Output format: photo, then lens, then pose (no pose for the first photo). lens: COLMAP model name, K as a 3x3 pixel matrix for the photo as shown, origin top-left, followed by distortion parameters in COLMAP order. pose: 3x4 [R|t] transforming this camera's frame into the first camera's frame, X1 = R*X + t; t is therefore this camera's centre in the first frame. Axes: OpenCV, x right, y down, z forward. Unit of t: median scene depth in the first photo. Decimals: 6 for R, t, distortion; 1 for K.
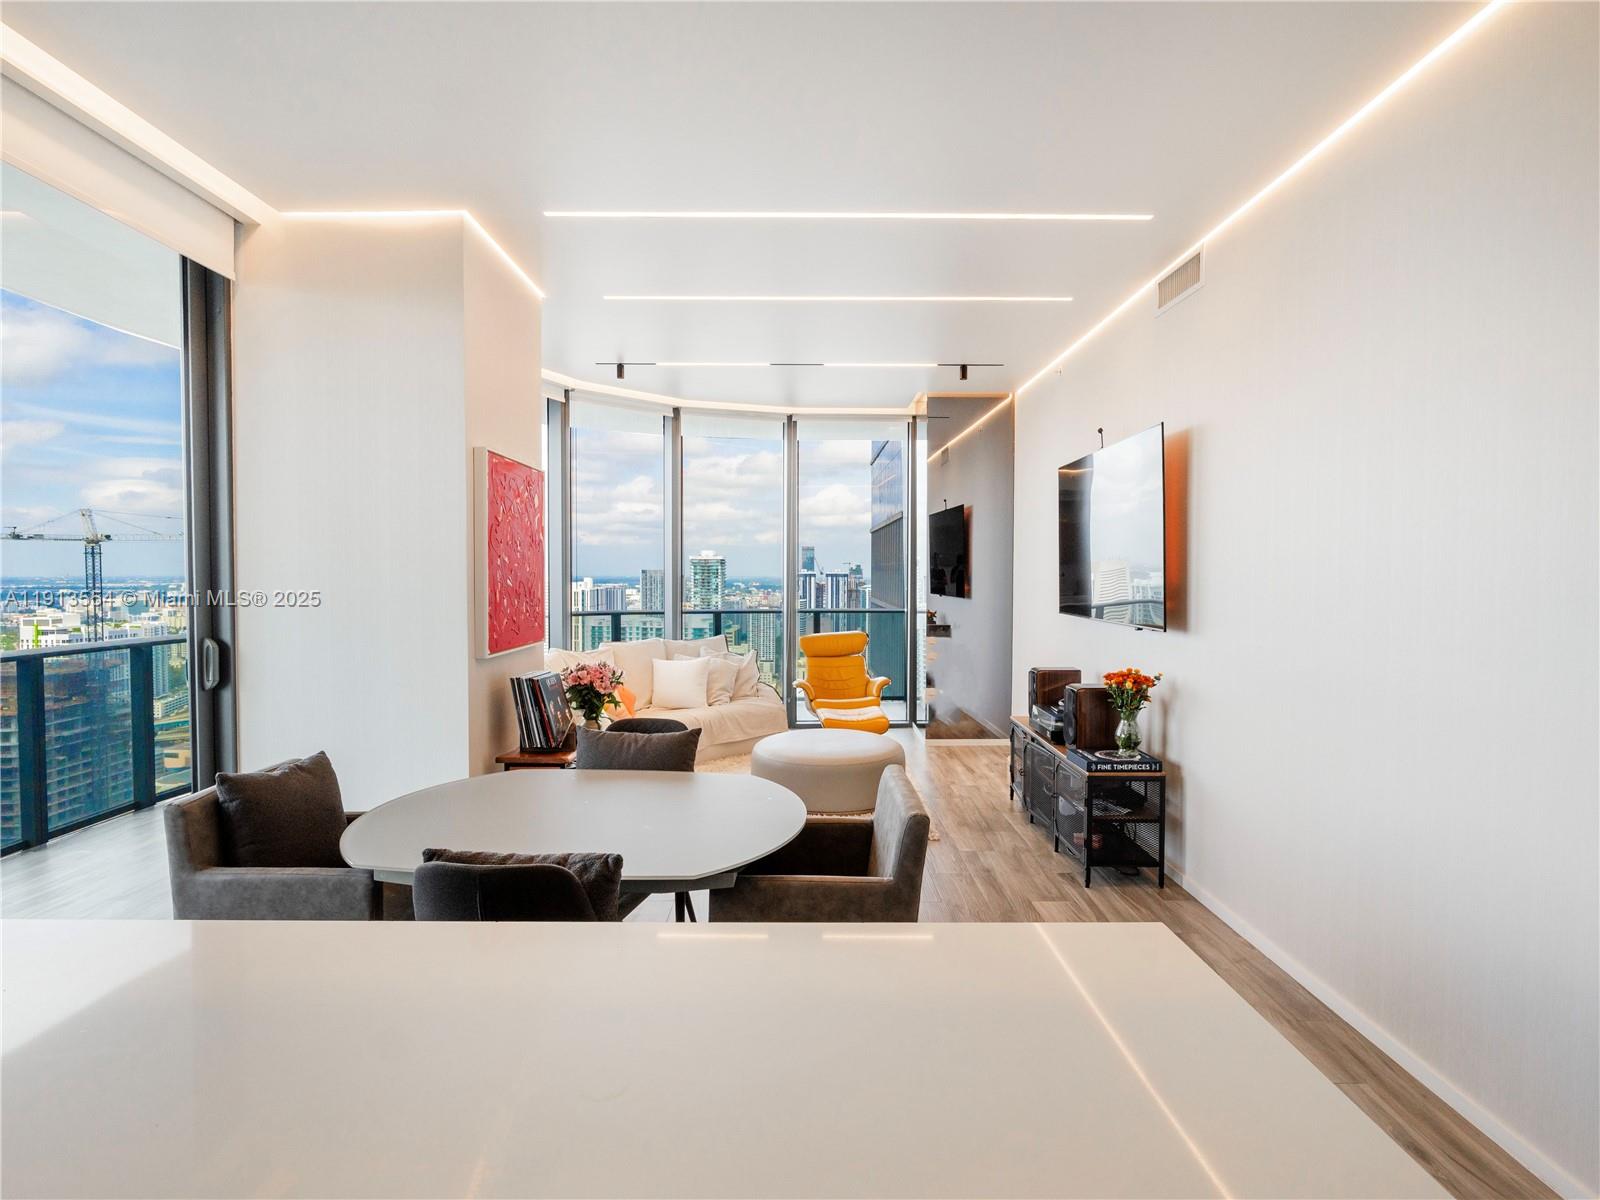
lens RADIAL K [[829.0, 0, 799.2], [0, 829.0, 599.2], [0, 0, 1]] dist [-0.010347, 0.002337]
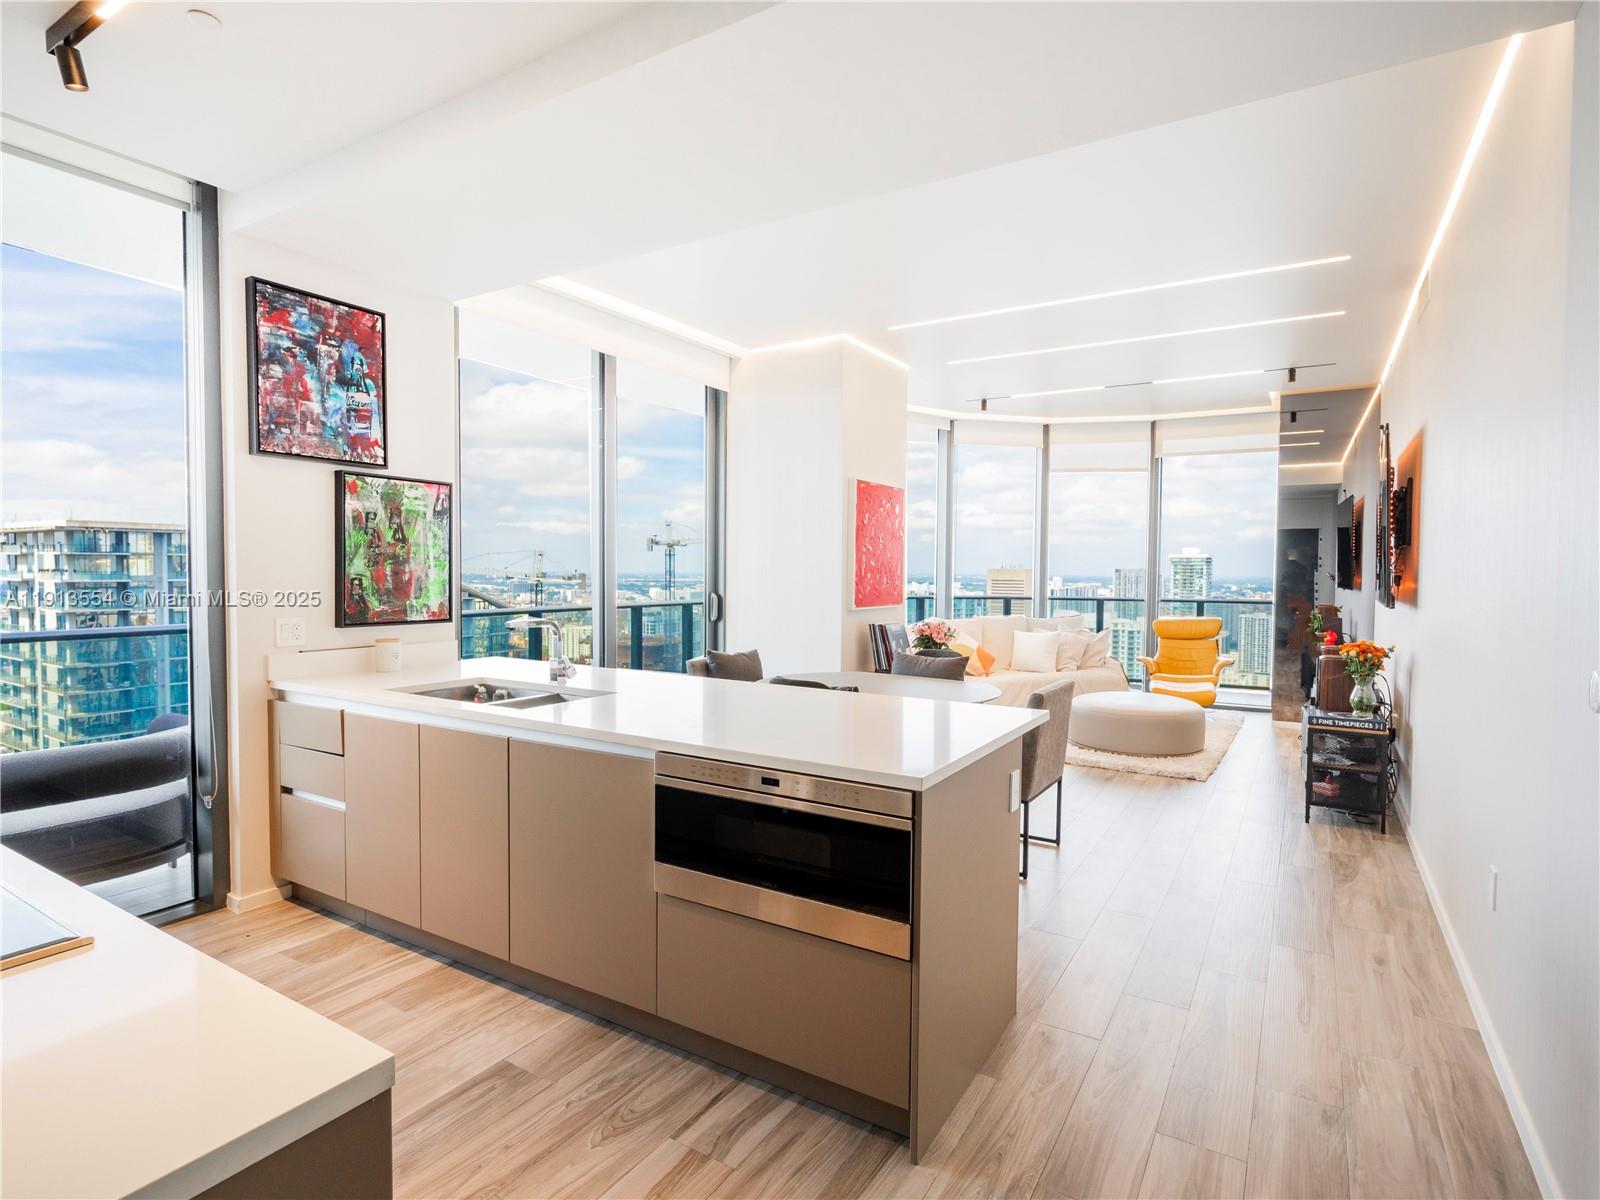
lens RADIAL K [[829.0, 0, 799.9], [0, 829.0, 601.9], [0, 0, 1]] dist [-0.010347, 0.002337]
pose [[0.851434, 0.025433, -0.523845, 0.342968], [-0.023058, 0.999673, 0.011057, 0.037526], [0.523955, 0.002665, 0.851742, -0.385329]]
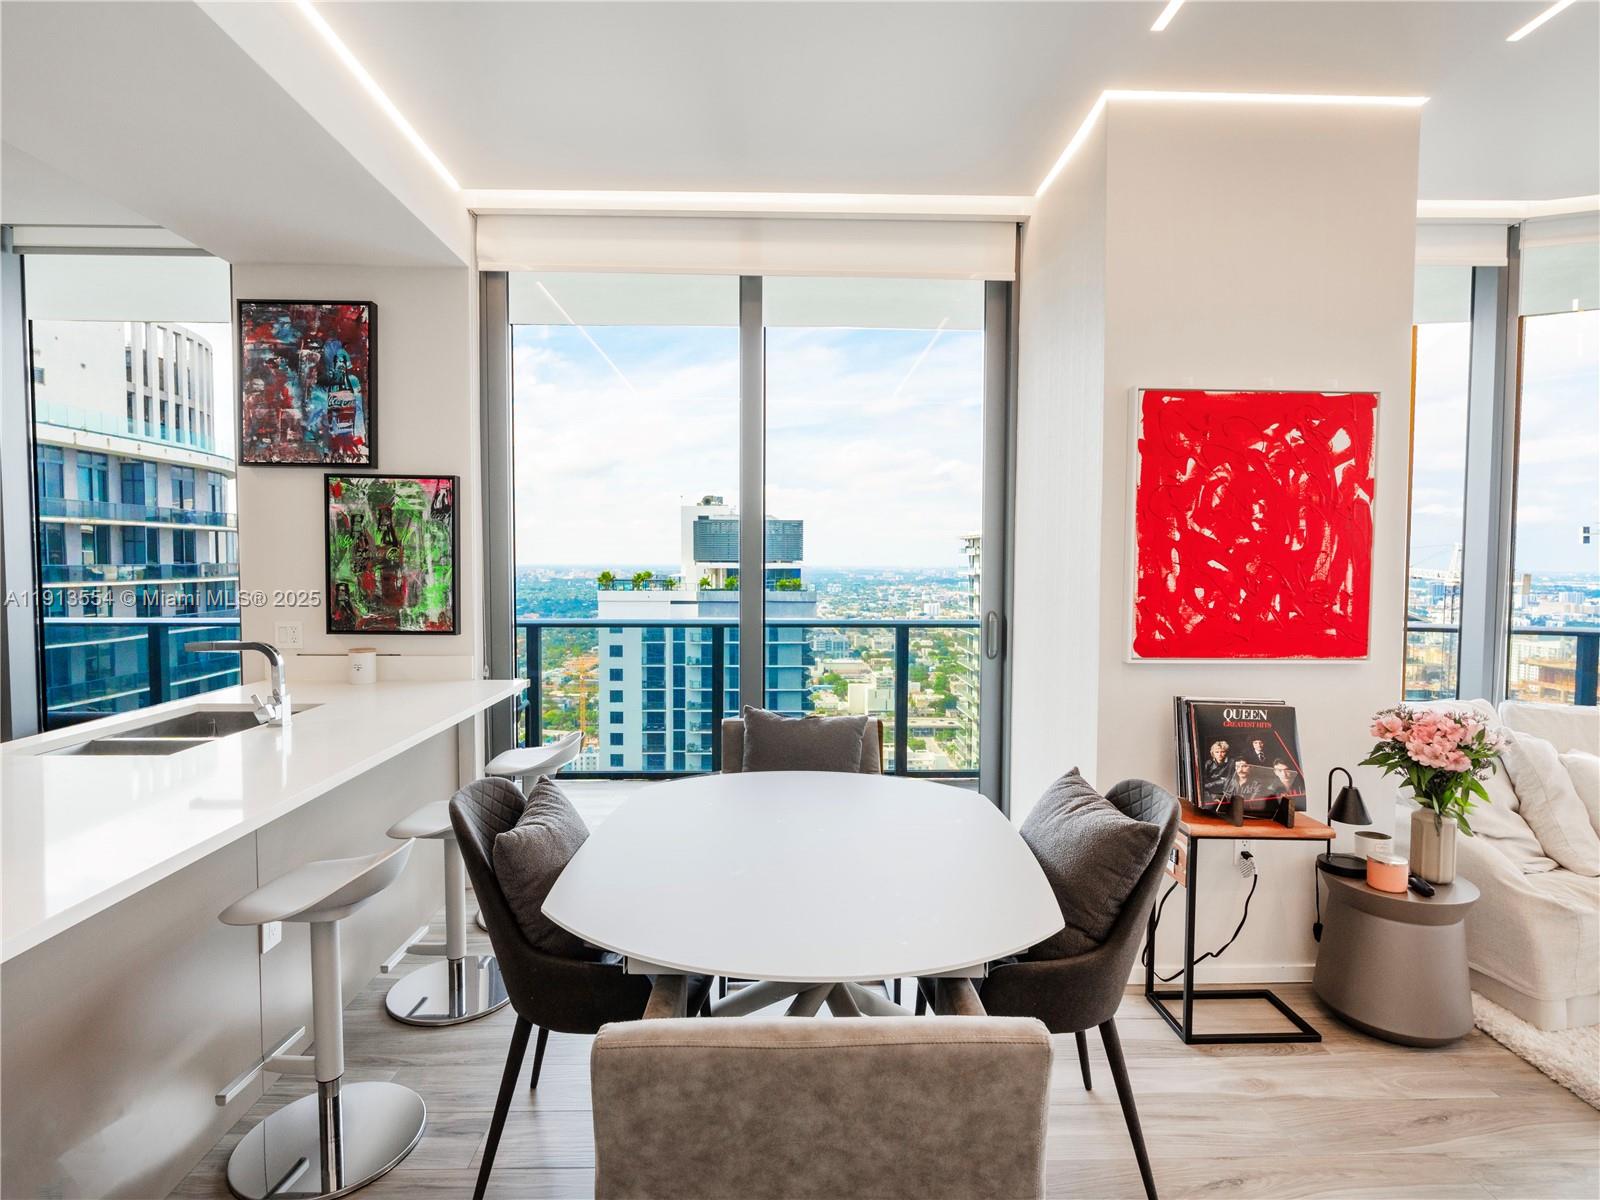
lens RADIAL K [[829.0, 0, 799.8], [0, 829.0, 602.2], [0, 0, 1]] dist [-0.010347, 0.002337]
pose [[0.034114, 0.048338, -0.998248, 0.348154], [-0.037096, 0.998203, 0.047068, -0.007998], [0.998729, 0.035425, 0.035846, 0.607644]]
